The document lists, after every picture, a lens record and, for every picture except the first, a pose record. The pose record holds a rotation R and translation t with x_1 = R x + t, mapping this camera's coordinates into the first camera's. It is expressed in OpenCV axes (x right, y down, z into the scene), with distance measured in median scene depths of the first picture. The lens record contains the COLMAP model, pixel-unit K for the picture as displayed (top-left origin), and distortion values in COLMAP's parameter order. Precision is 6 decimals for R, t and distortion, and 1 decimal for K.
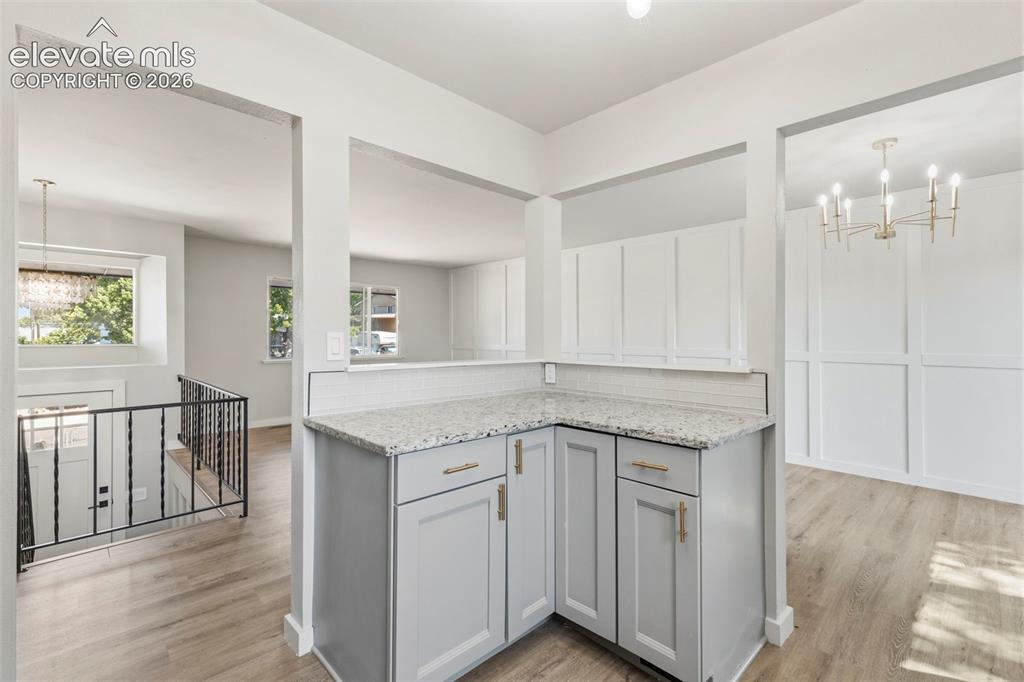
lens RADIAL K [[457.9, 0, 513.1], [0, 457.9, 338.4], [0, 0, 1]] dist [0.002546, 0.000126]
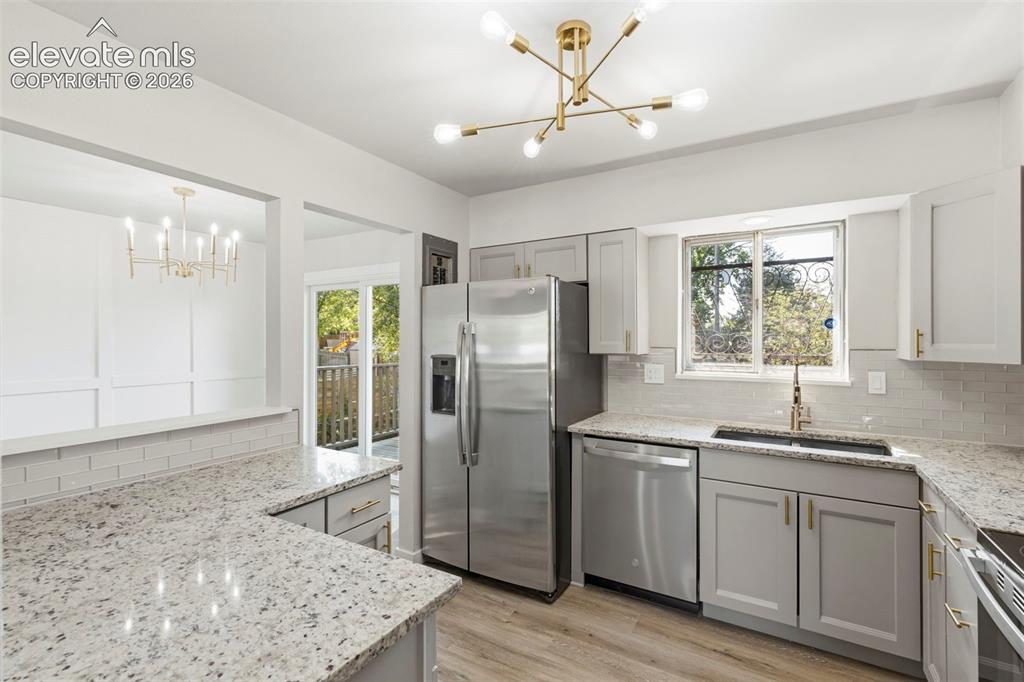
lens RADIAL K [[457.9, 0, 513.1], [0, 457.9, 338.4], [0, 0, 1]] dist [0.002546, 0.000126]
pose [[-0.261722, -0.001381, 0.965142, -0.692075], [0.005055, 0.999983, 0.002802, -0.101603], [-0.965130, 0.005612, -0.261710, 0.766943]]
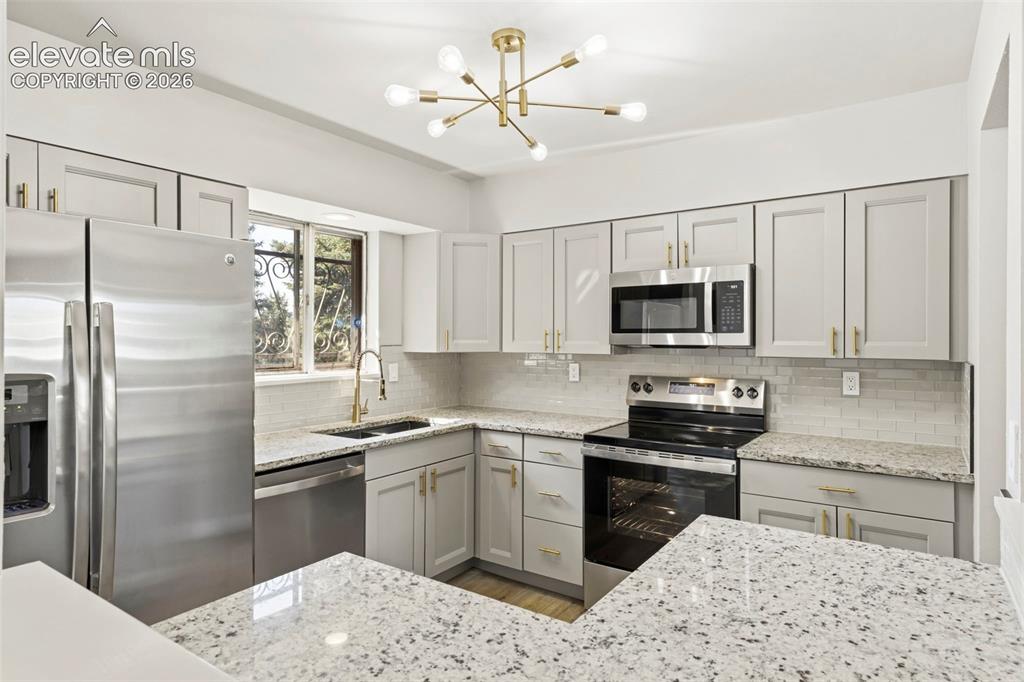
lens RADIAL K [[585.9, 0, 509.8], [0, 585.9, 335.5], [0, 0, 1]] dist [0.010270, 0.000257]
pose [[-0.981750, -0.001711, -0.190169, 0.255283], [-0.002581, 0.999987, 0.004325, -0.105172], [0.190159, 0.004736, -0.981742, 1.490390]]
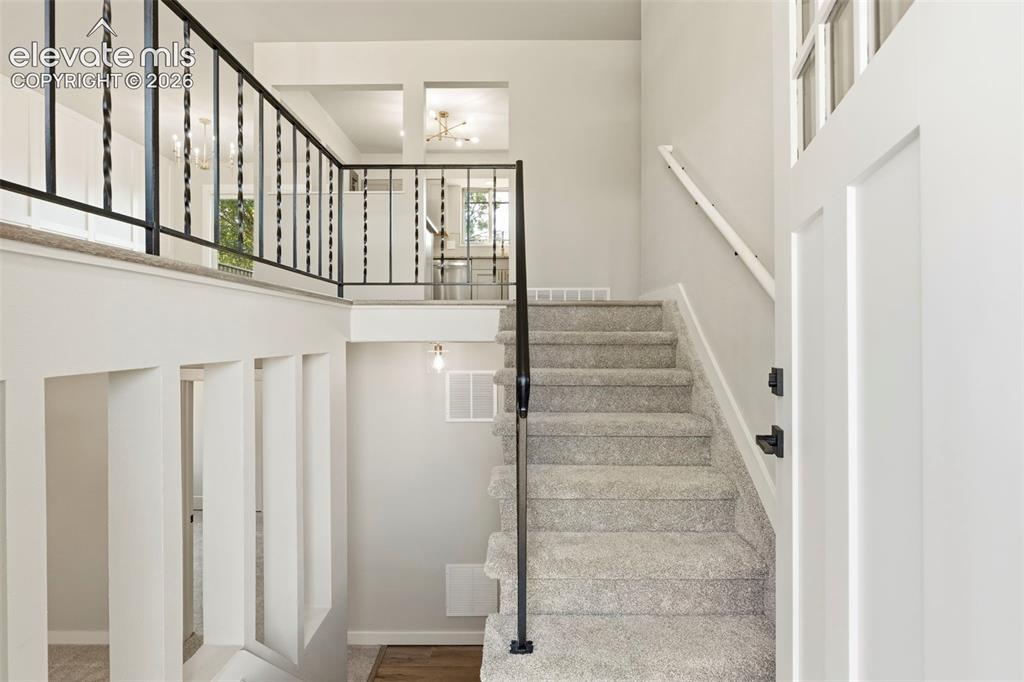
lens RADIAL K [[498.1, 0, 511.0], [0, 498.1, 336.9], [0, 0, 1]] dist [-0.009723, -0.000052]
pose [[-0.717153, 0.000236, 0.696915, -2.400586], [0.005312, 0.999973, 0.005127, 0.741919], [-0.696895, 0.007379, -0.717135, 2.389543]]
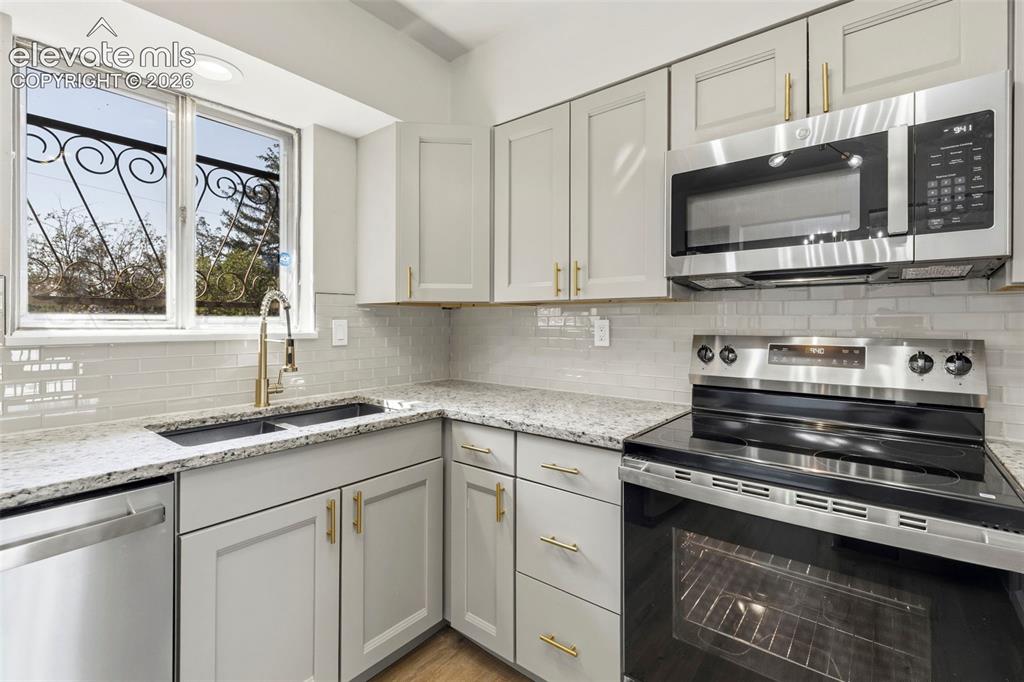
lens RADIAL K [[462.3, 0, 511.9], [0, 462.3, 324.1], [0, 0, 1]] dist [0.003312, -0.000040]
pose [[-0.992785, -0.002371, -0.119883, -0.007476], [-0.003371, 0.999961, 0.008136, -0.001007], [0.119859, 0.008482, -0.992755, 0.603206]]
